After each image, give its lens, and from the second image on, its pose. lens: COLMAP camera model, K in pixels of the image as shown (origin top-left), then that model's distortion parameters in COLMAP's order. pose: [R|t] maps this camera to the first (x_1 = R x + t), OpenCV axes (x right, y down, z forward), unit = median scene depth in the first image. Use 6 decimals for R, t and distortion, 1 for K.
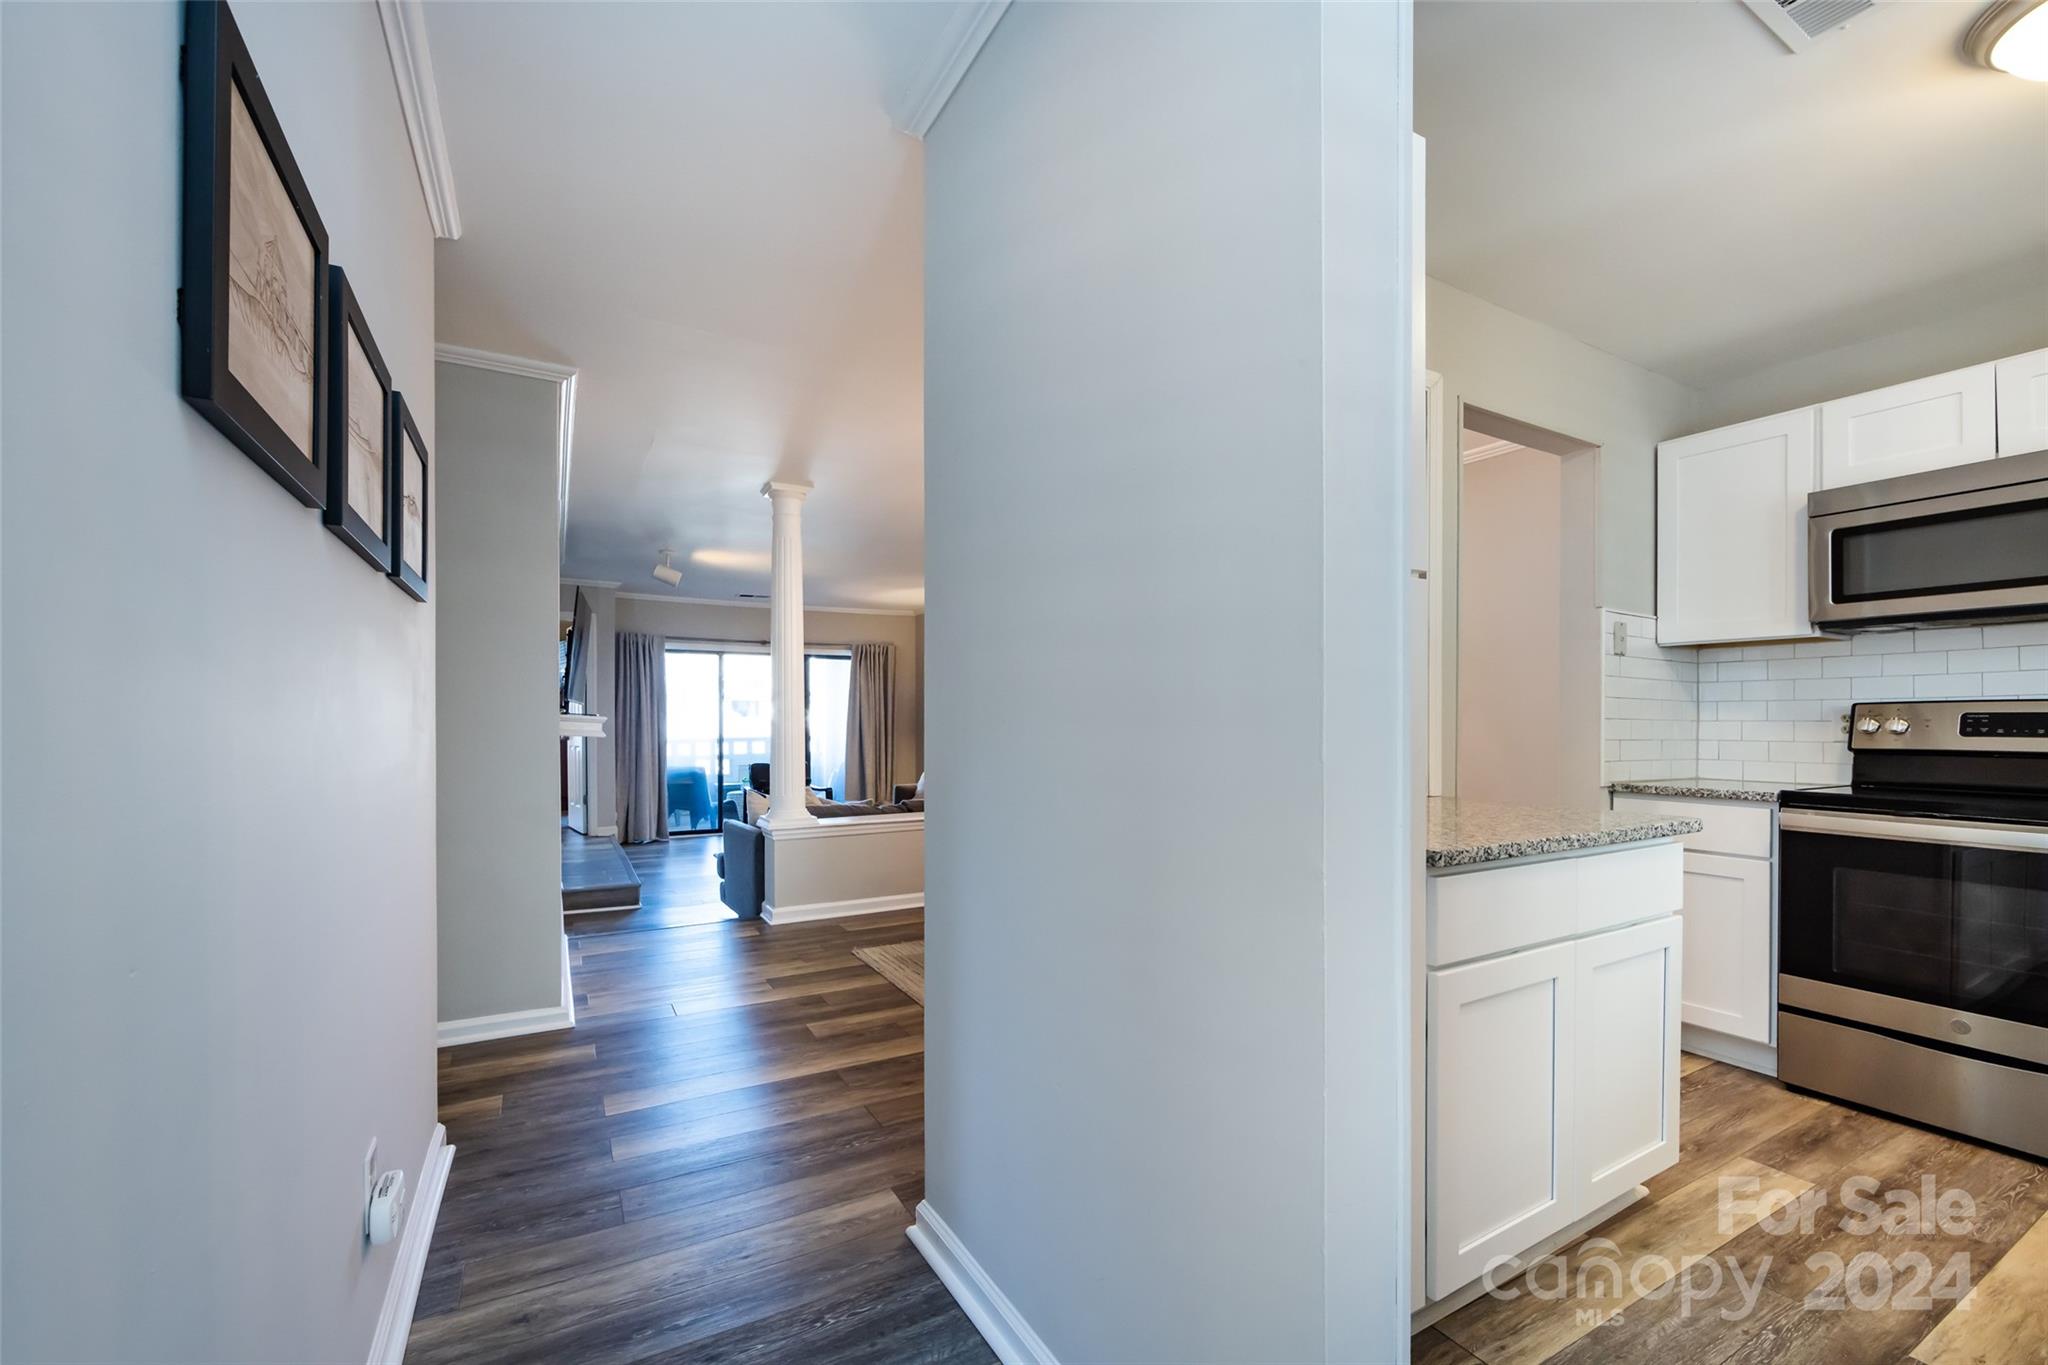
lens RADIAL K [[839.9, 0, 1067.3], [0, 839.9, 715.0], [0, 0, 1]] dist [-0.001419, -0.000209]
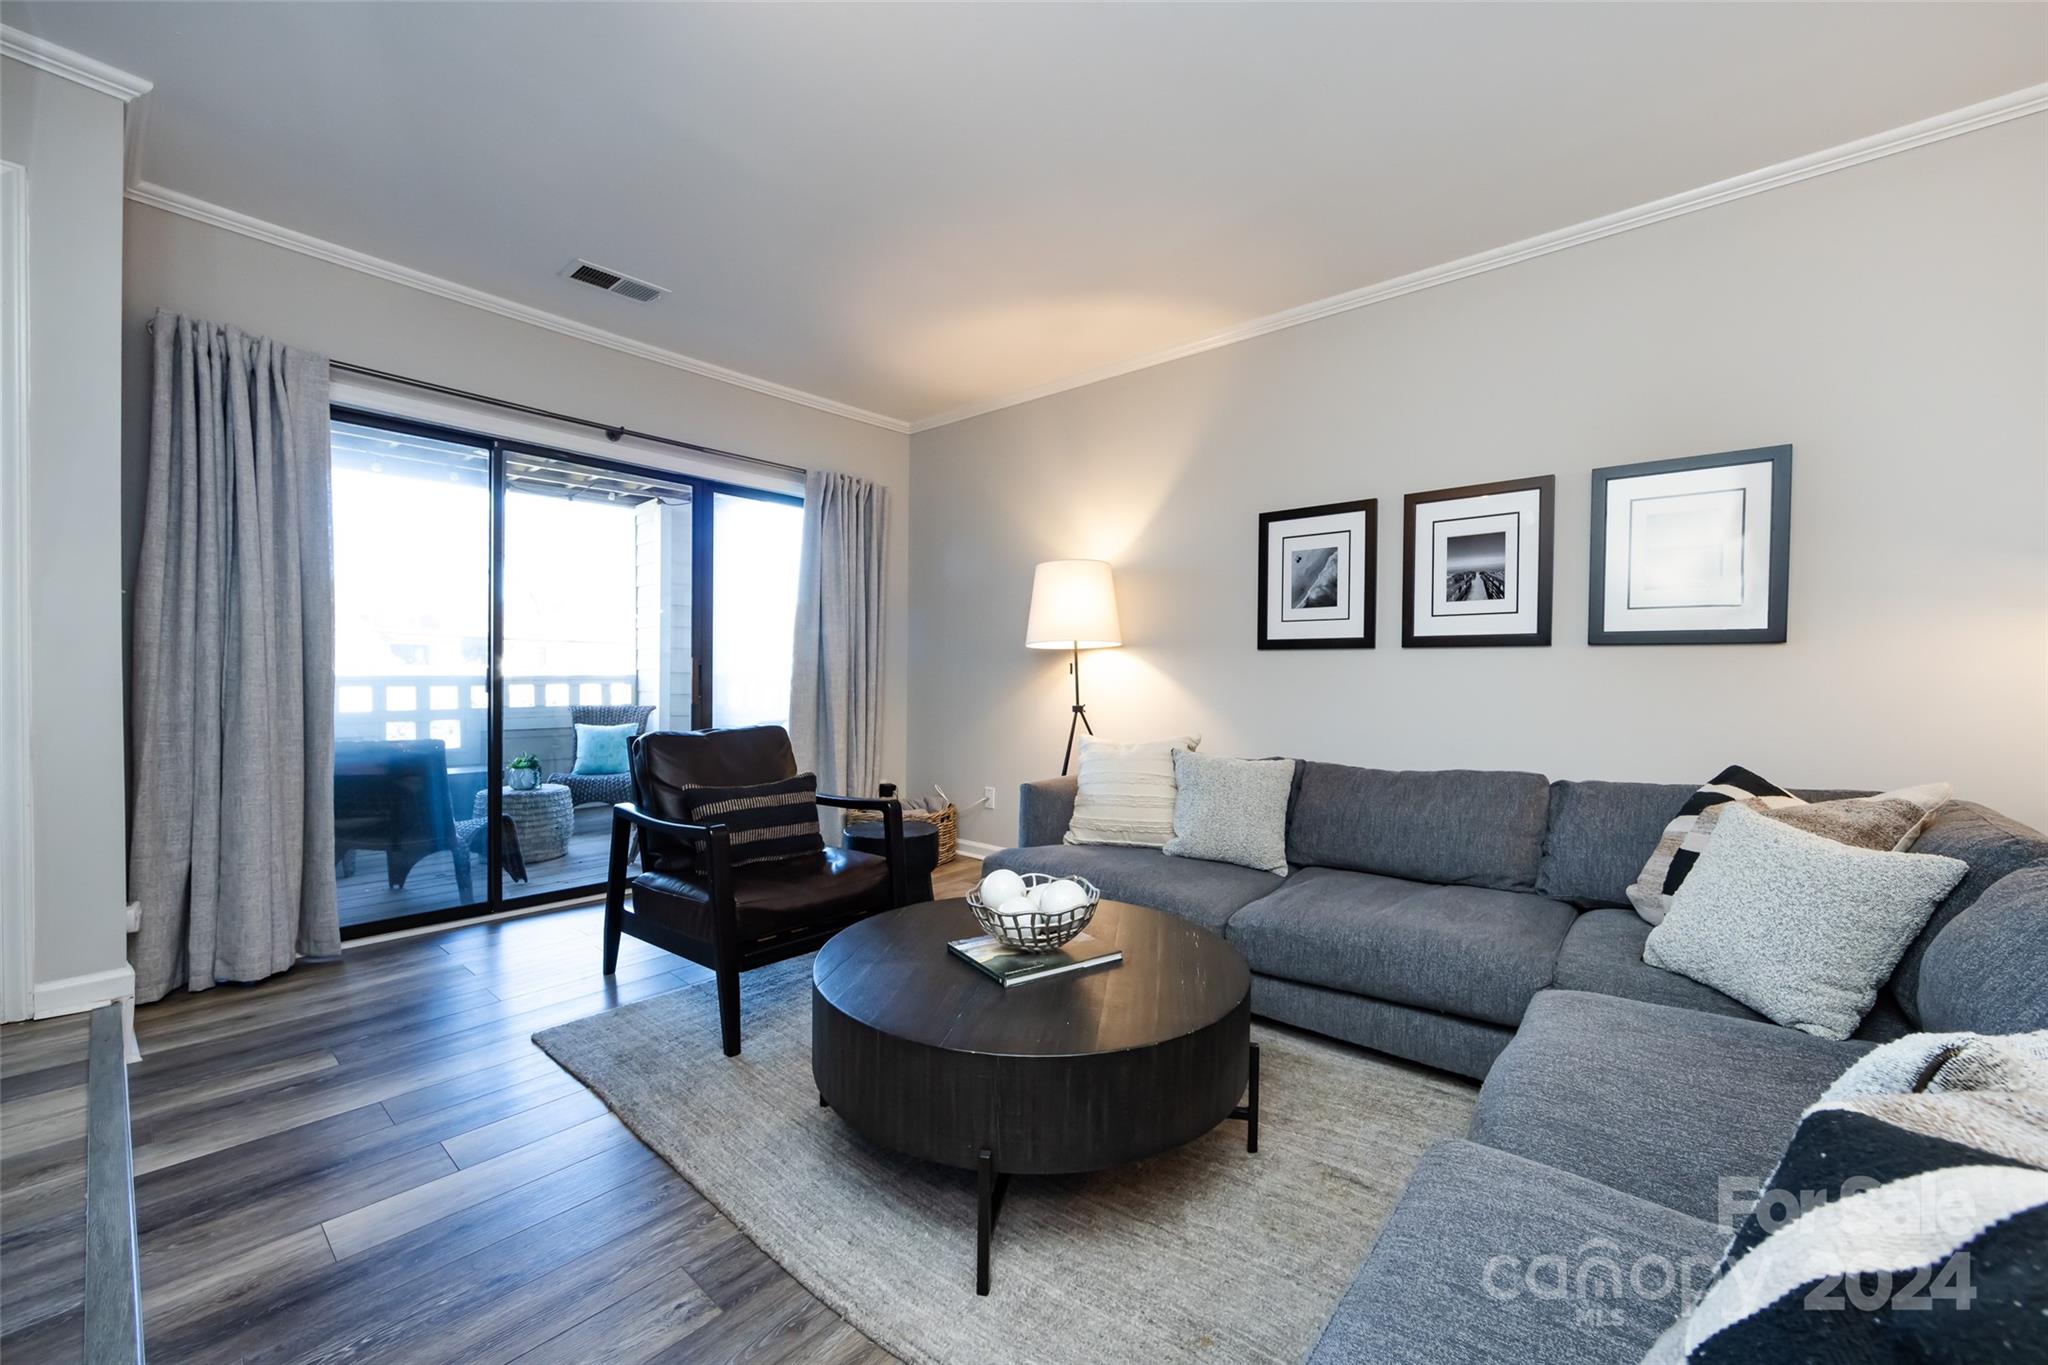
lens RADIAL K [[801.8, 0, 1024.0], [0, 801.8, 682.5], [0, 0, 1]] dist [-0.003182, -0.000684]
pose [[0.956692, 0.008406, 0.290981, -0.307396], [-0.012605, 0.999842, 0.012557, 0.029173], [-0.290829, -0.015681, 0.956647, 0.616920]]
